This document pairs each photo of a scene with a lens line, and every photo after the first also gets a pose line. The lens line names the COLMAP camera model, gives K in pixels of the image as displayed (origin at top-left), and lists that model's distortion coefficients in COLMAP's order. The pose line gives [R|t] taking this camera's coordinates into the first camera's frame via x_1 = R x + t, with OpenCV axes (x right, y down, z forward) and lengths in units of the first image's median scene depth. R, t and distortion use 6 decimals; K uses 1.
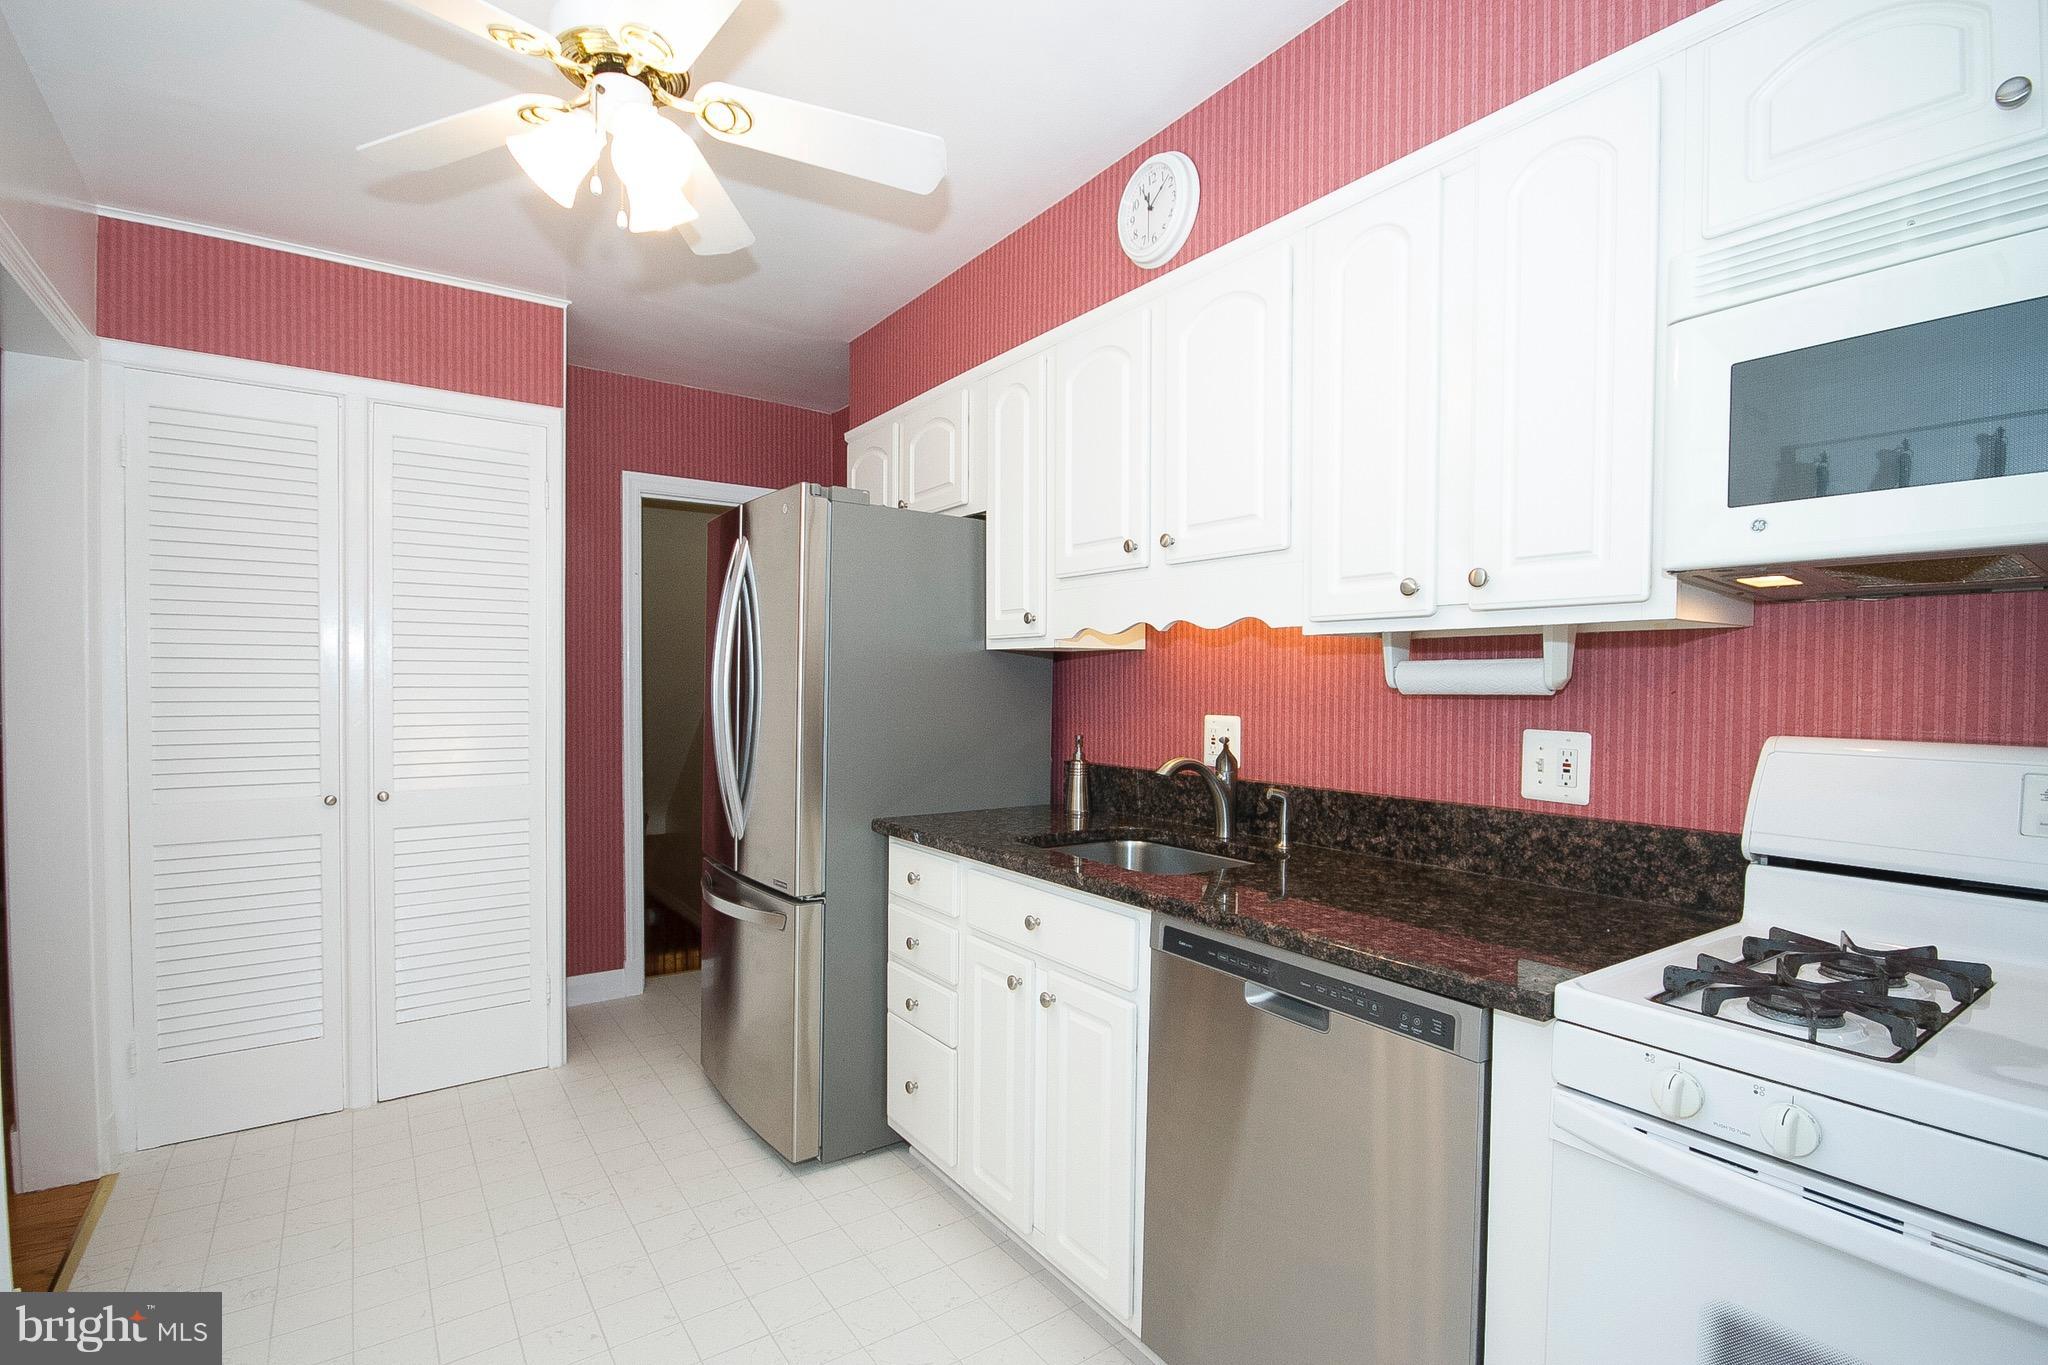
lens RADIAL K [[957.0, 0, 1031.7], [0, 957.0, 701.6], [0, 0, 1]] dist [-0.003643, -0.000350]
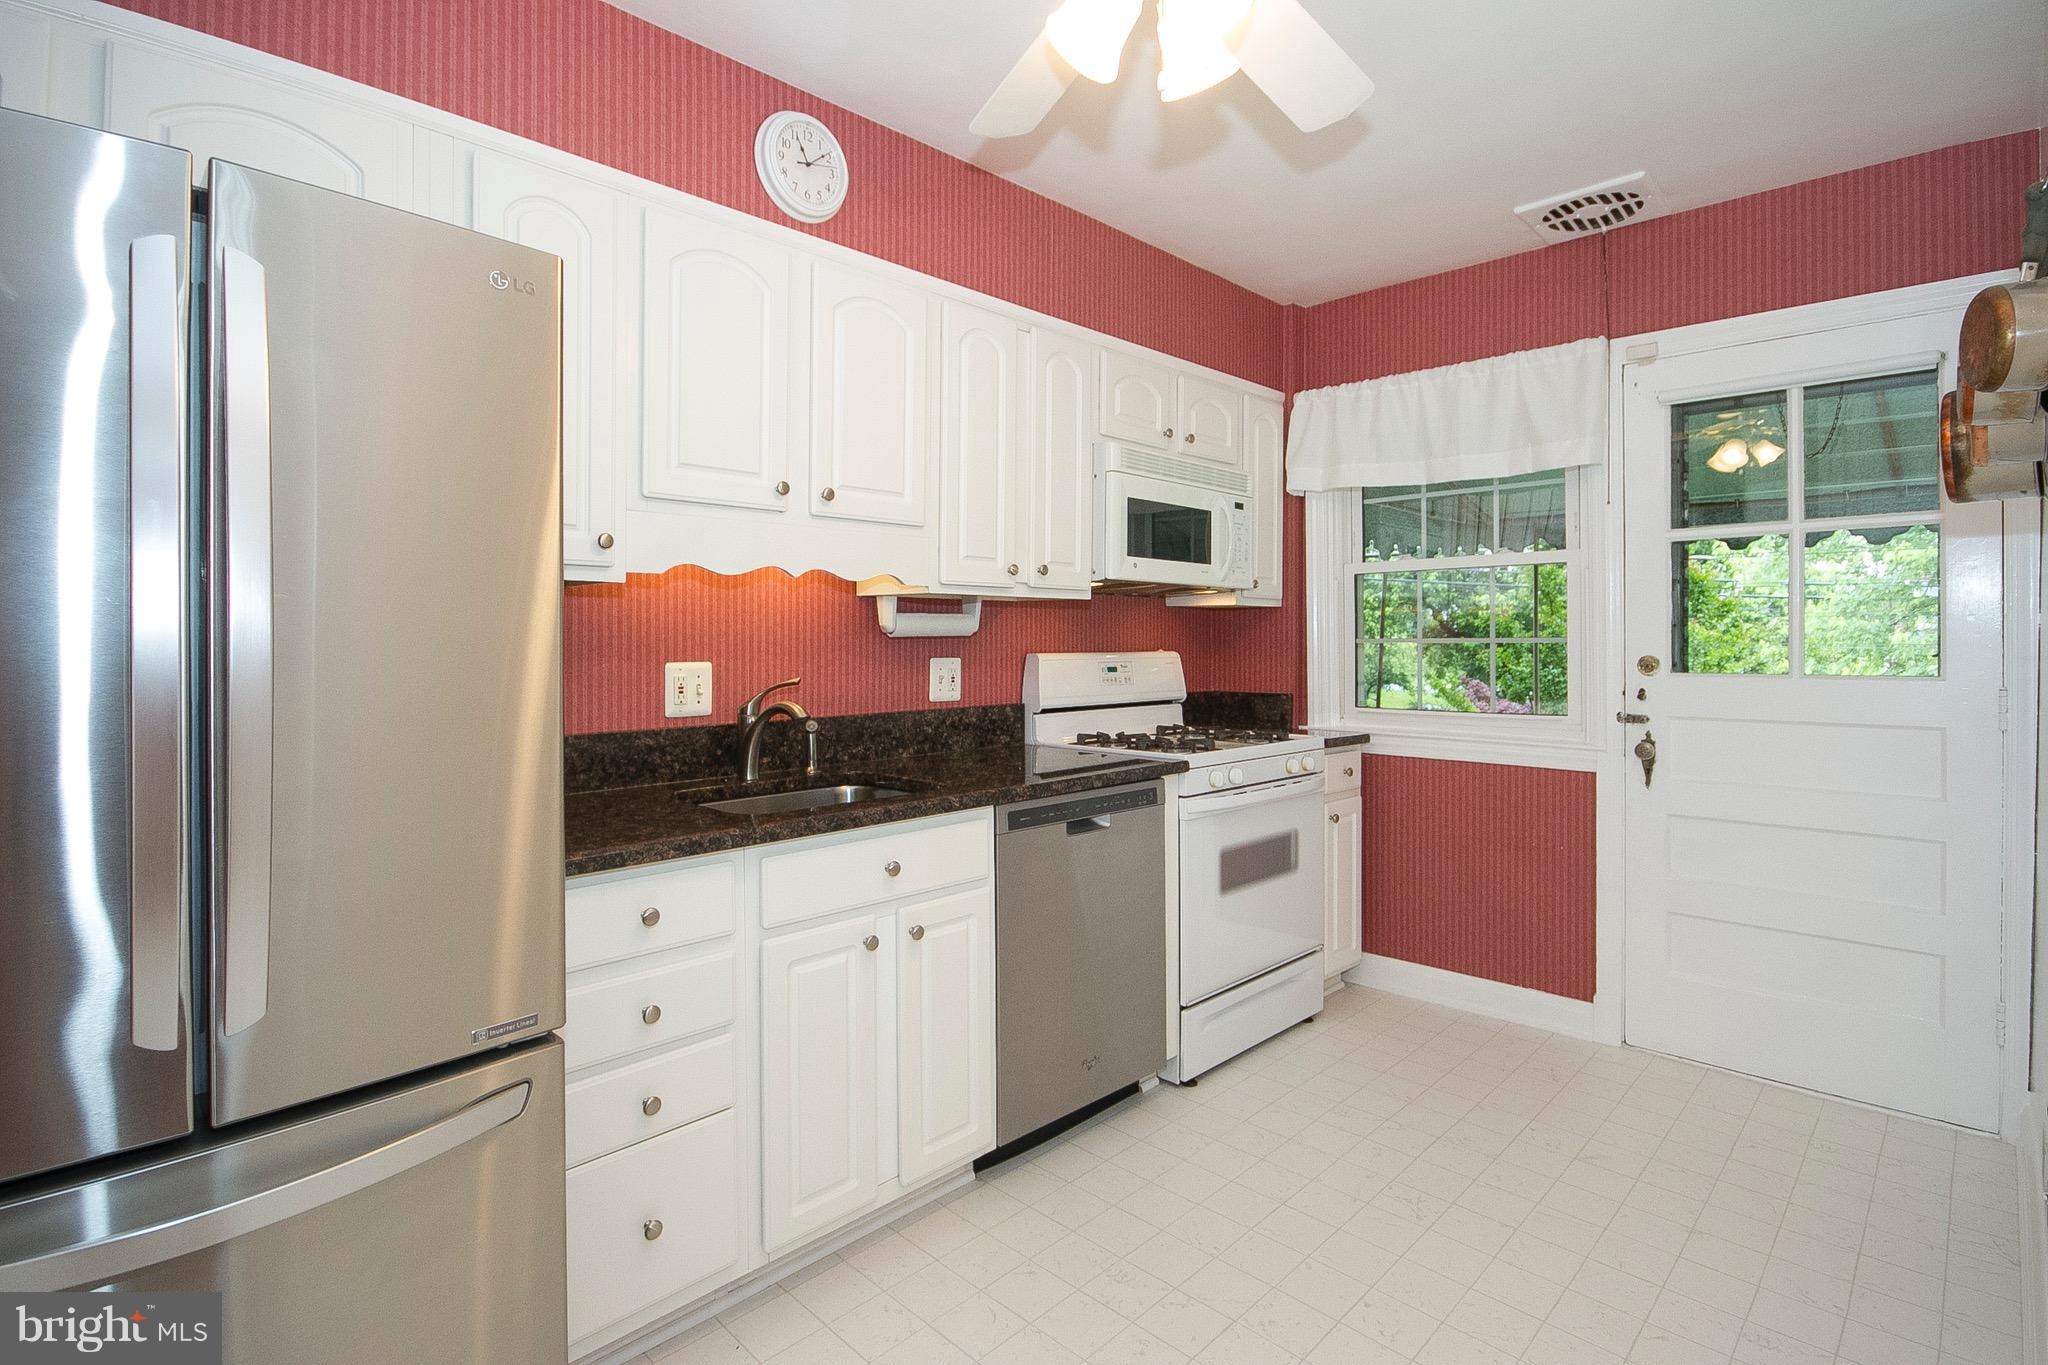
lens RADIAL K [[1012.5, 0, 1030.4], [0, 1012.5, 634.5], [0, 0, 1]] dist [0.019592, 0.000185]
pose [[-0.177196, -0.005537, 0.984160, -1.080473], [0.018381, 0.999791, 0.008935, -0.020442], [-0.984004, 0.019673, -0.177057, 1.055097]]
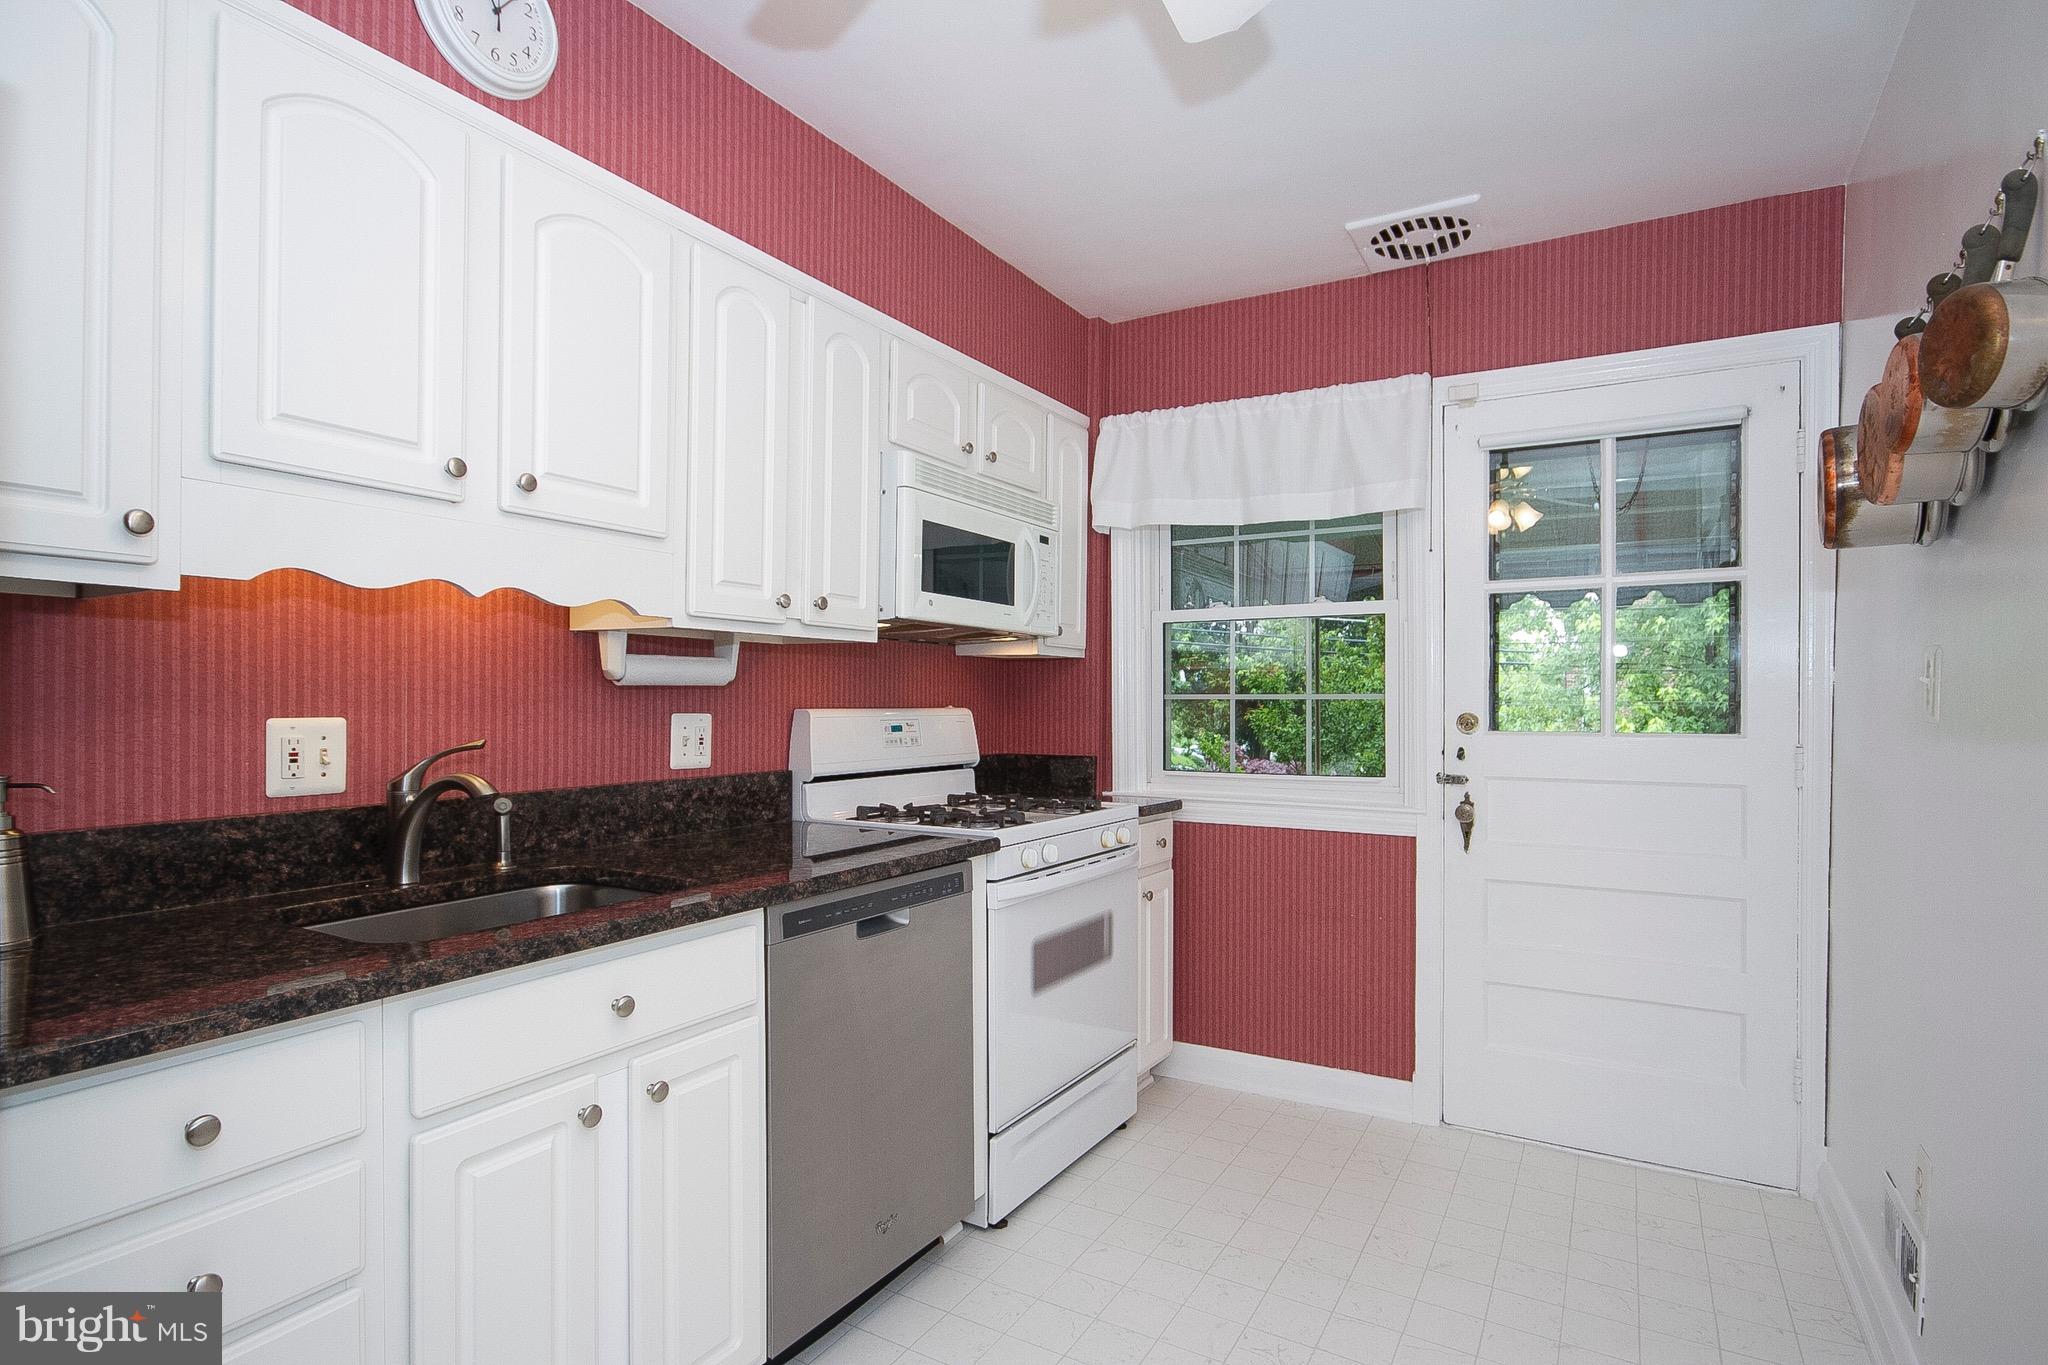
lens RADIAL K [[1048.6, 0, 1029.4], [0, 1048.6, 704.1], [0, 0, 1]] dist [-0.001011, 0.011657]
pose [[-0.408484, -0.015859, 0.912628, -0.844157], [0.008637, 0.999737, 0.021239, -0.007729], [-0.912725, 0.016558, -0.408239, 1.052678]]
